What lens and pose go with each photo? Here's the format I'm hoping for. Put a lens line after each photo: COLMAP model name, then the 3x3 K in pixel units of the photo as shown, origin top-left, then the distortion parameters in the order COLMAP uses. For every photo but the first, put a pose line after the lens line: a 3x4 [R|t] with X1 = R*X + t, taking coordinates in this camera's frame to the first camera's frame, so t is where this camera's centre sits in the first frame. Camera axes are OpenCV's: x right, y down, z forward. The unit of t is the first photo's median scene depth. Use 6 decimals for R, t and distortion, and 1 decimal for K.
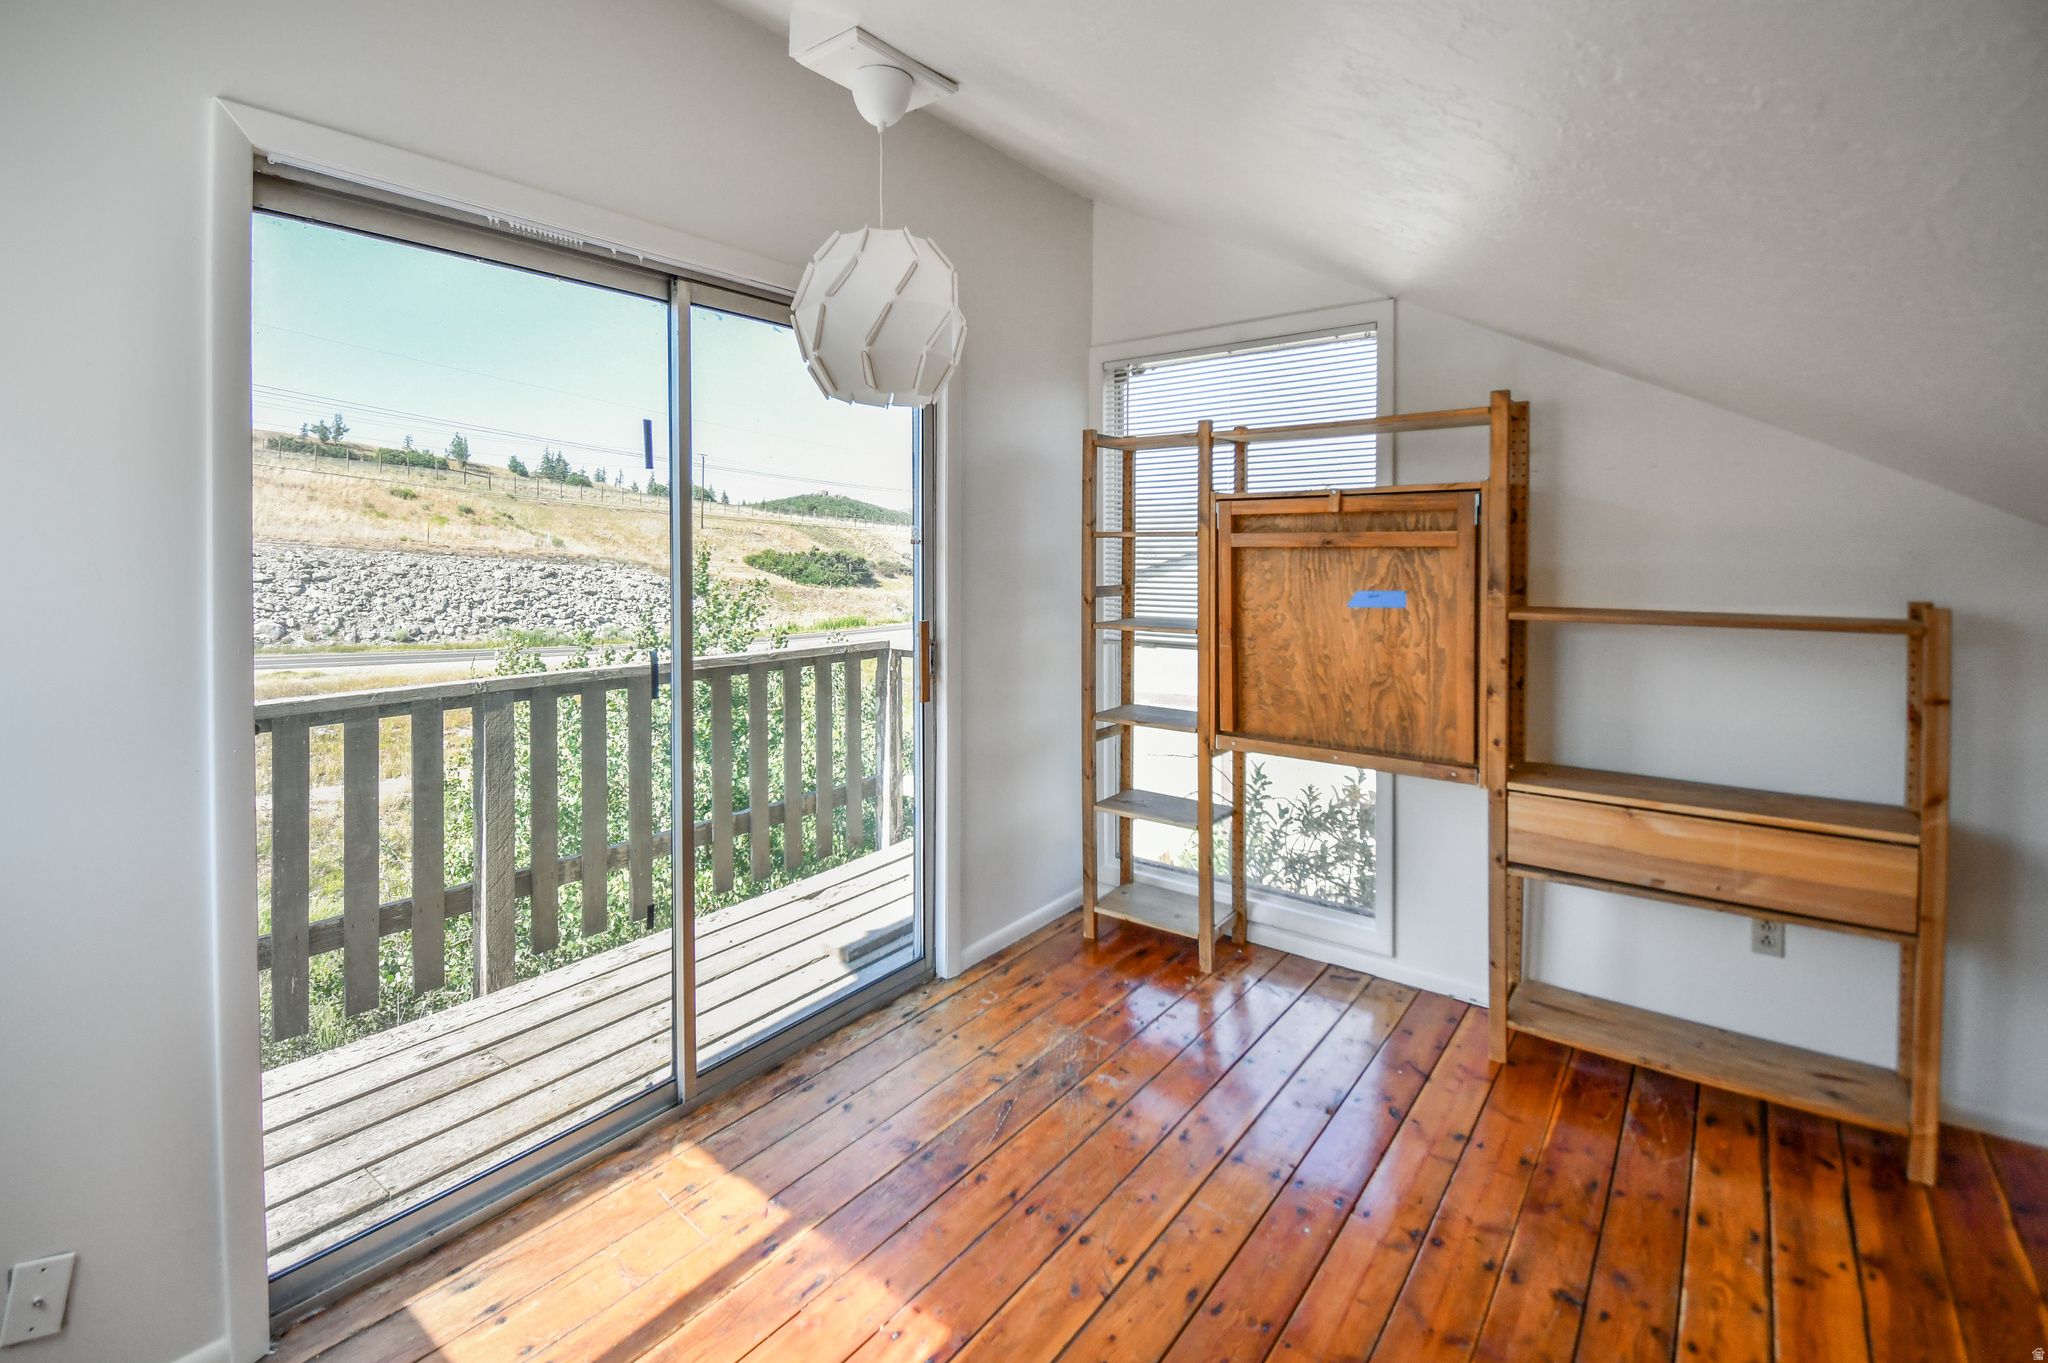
lens RADIAL K [[937.9, 0, 966.7], [0, 937.9, 588.4], [0, 0, 1]] dist [-0.014834, -0.006692]
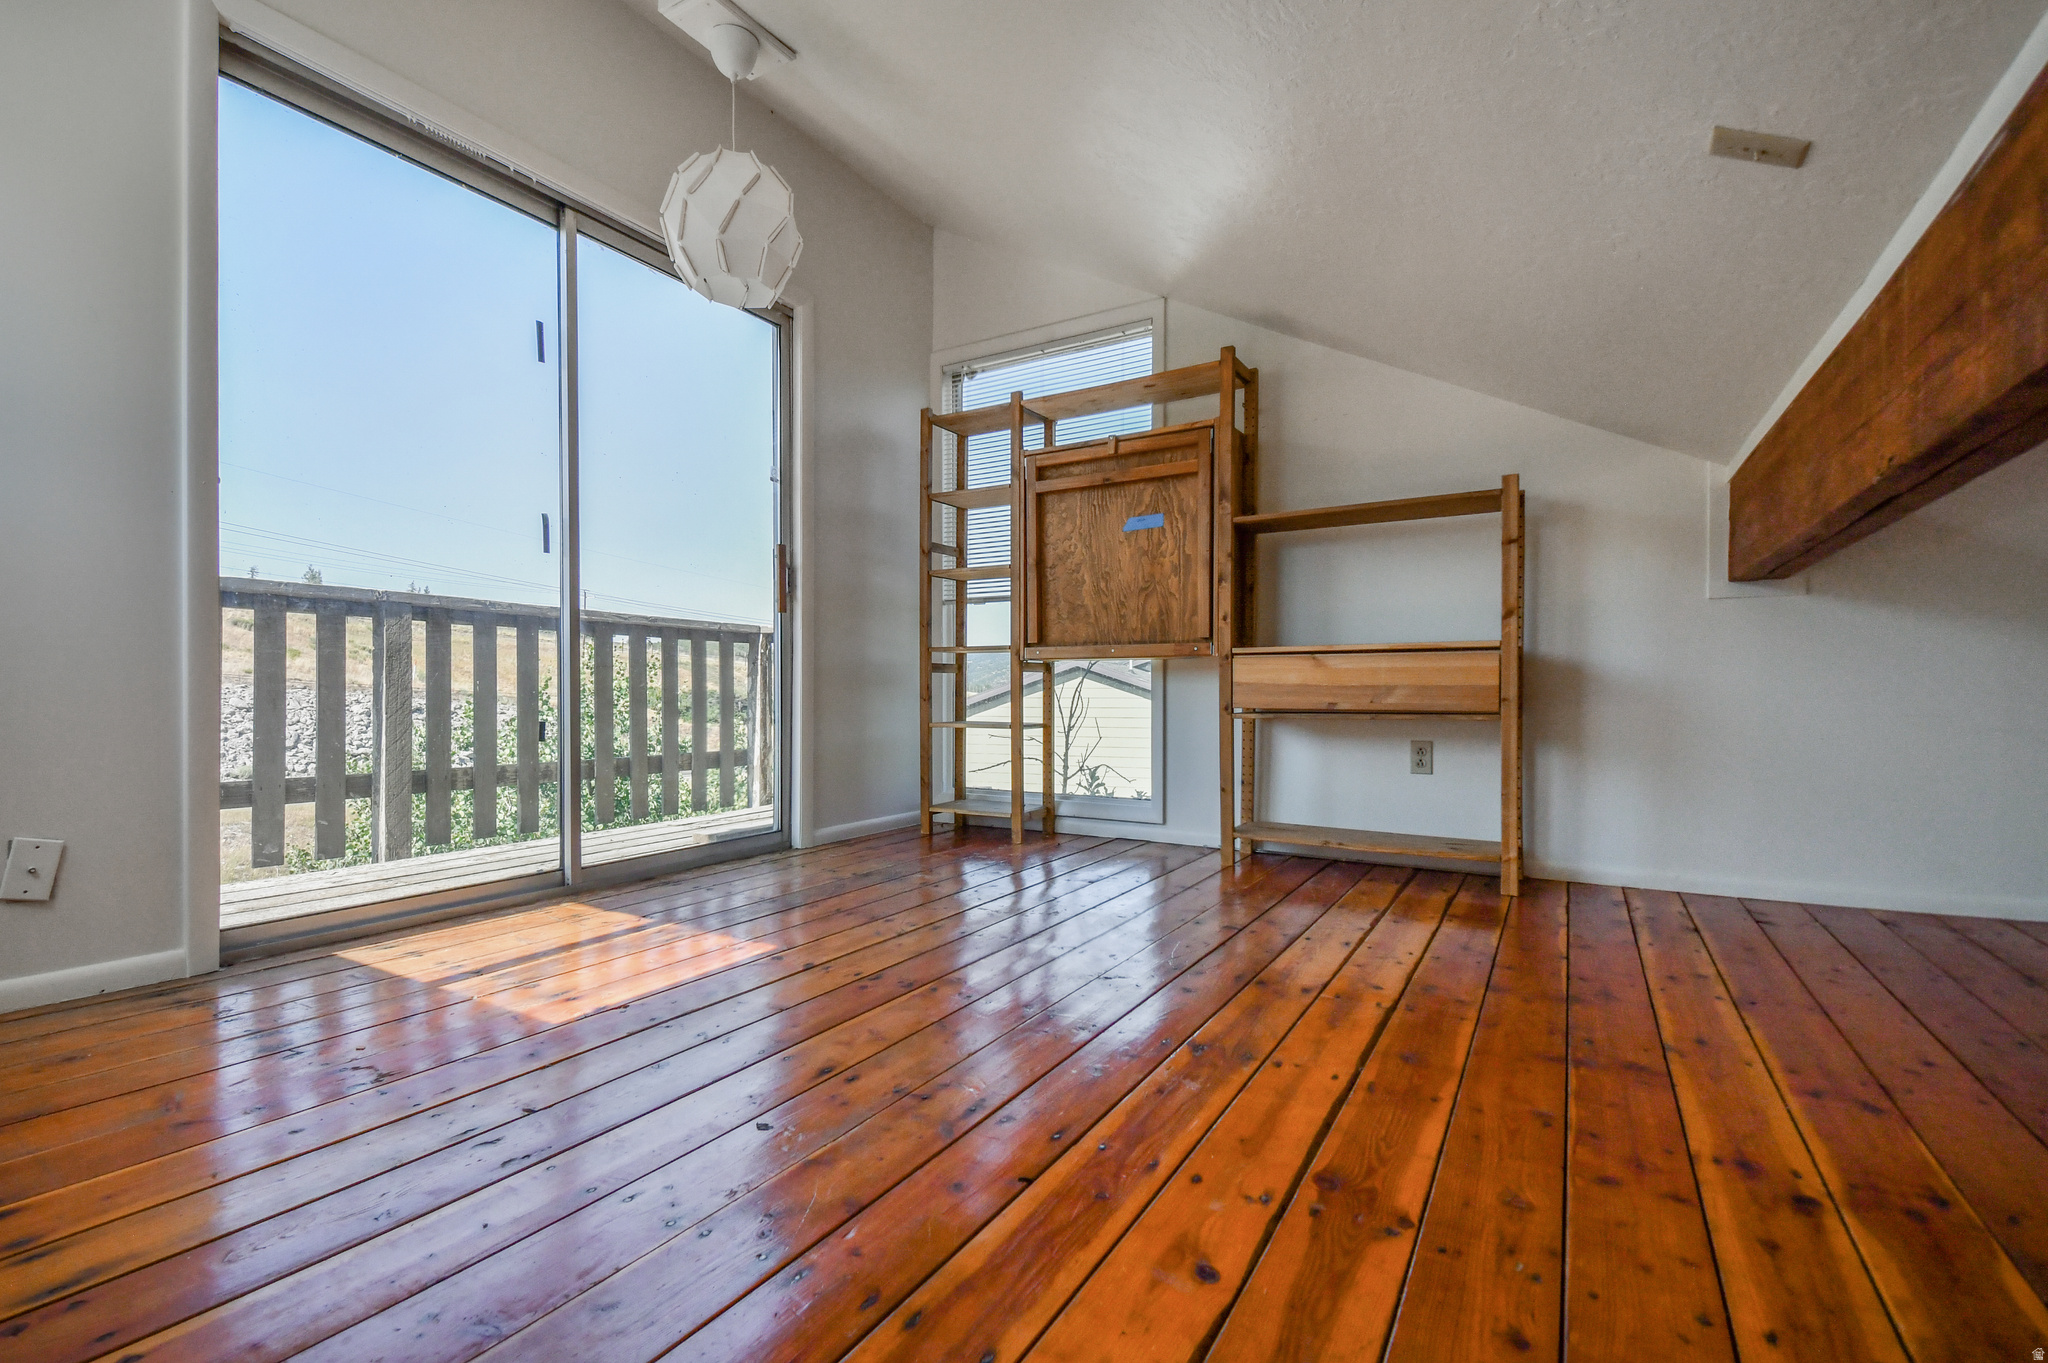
lens RADIAL K [[937.9, 0, 985.6], [0, 937.9, 745.5], [0, 0, 1]] dist [-0.014834, -0.006692]
pose [[0.991374, -0.001755, 0.131050, 0.055870], [0.001166, 0.999989, 0.004571, 0.281983], [-0.131056, -0.004379, 0.991365, -0.209026]]
